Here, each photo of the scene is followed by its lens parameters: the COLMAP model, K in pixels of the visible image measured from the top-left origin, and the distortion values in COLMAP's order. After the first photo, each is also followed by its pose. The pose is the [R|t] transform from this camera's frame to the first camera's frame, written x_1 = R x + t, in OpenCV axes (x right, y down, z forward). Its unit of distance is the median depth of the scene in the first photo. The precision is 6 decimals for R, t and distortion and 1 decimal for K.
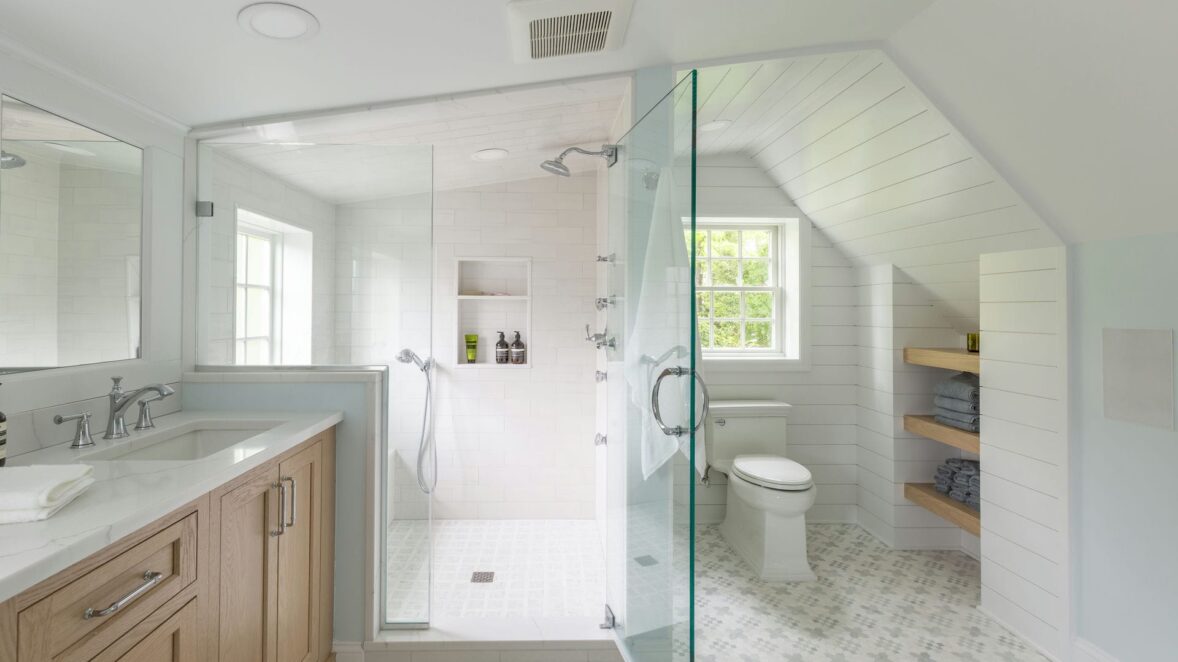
lens RADIAL K [[534.2, 0, 557.2], [0, 534.2, 306.4], [0, 0, 1]] dist [0.000617, -0.001440]
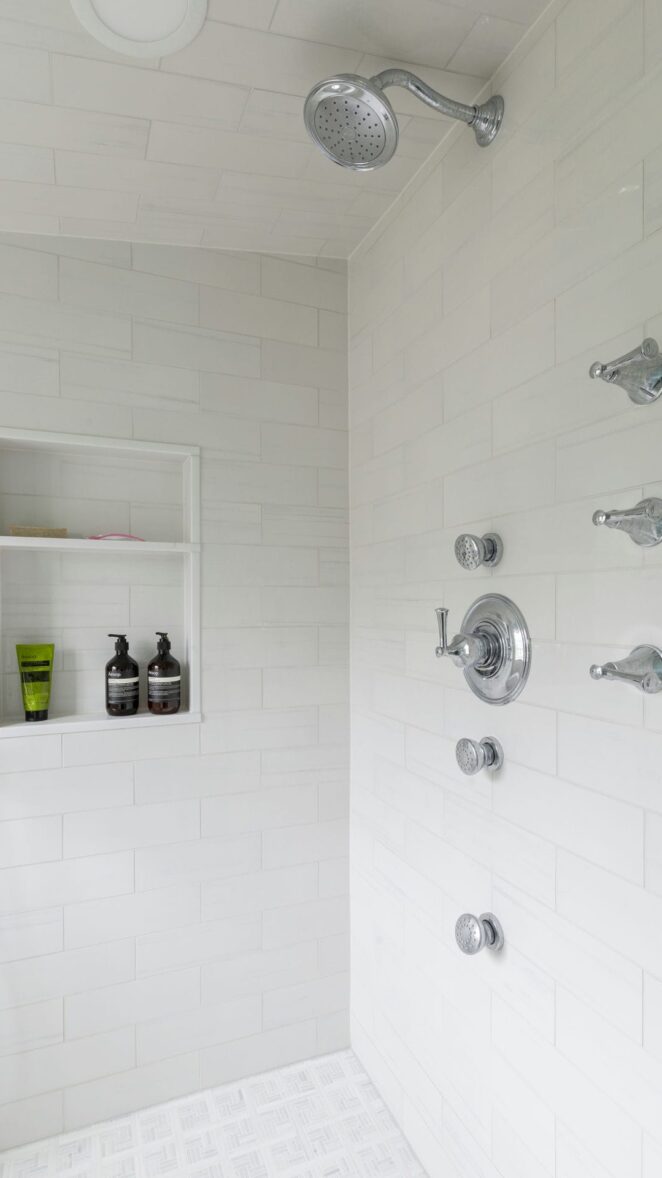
lens RADIAL K [[614.7, 0, 322.8], [0, 614.7, 612.4], [0, 0, 1]] dist [-0.004462, 0.003472]
pose [[0.937287, -0.011561, 0.348367, -0.155746], [0.004617, 0.999774, 0.020757, 0.029199], [-0.348529, -0.017847, 0.937128, 0.677739]]
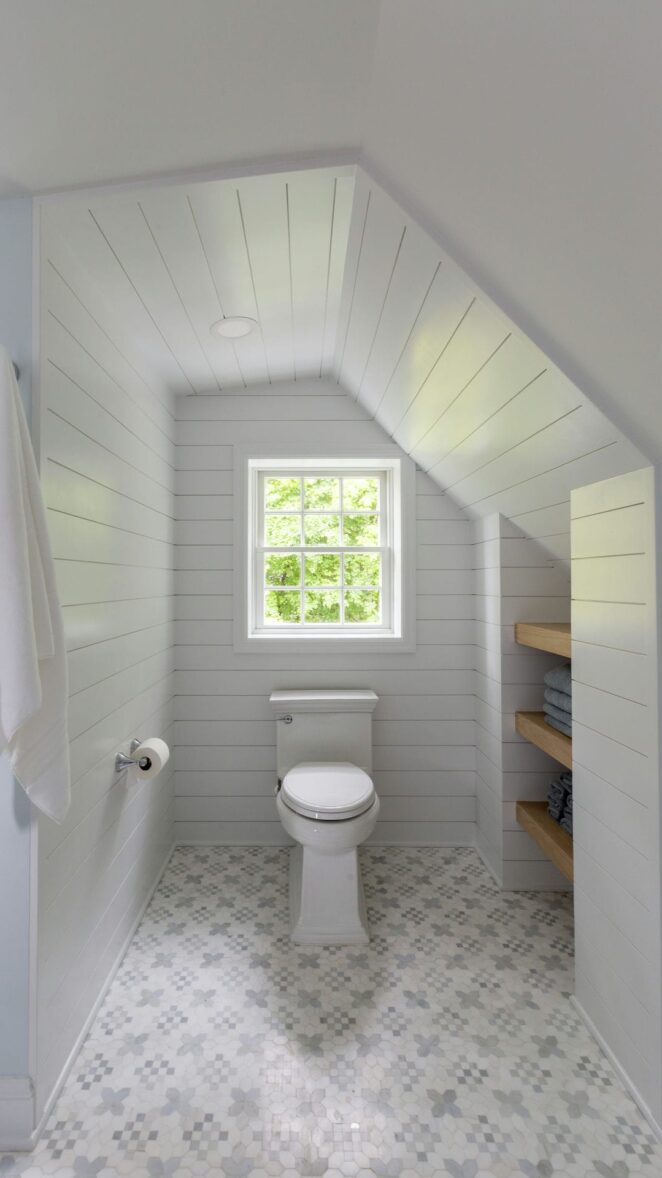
lens RADIAL K [[534.2, 0, 295.0], [0, 534.2, 574.6], [0, 0, 1]] dist [0.000617, -0.001440]
pose [[0.999552, -0.006012, -0.029318, 0.400222], [0.005888, 0.999973, -0.004308, 0.011584], [0.029343, 0.004133, 0.999561, 0.258370]]
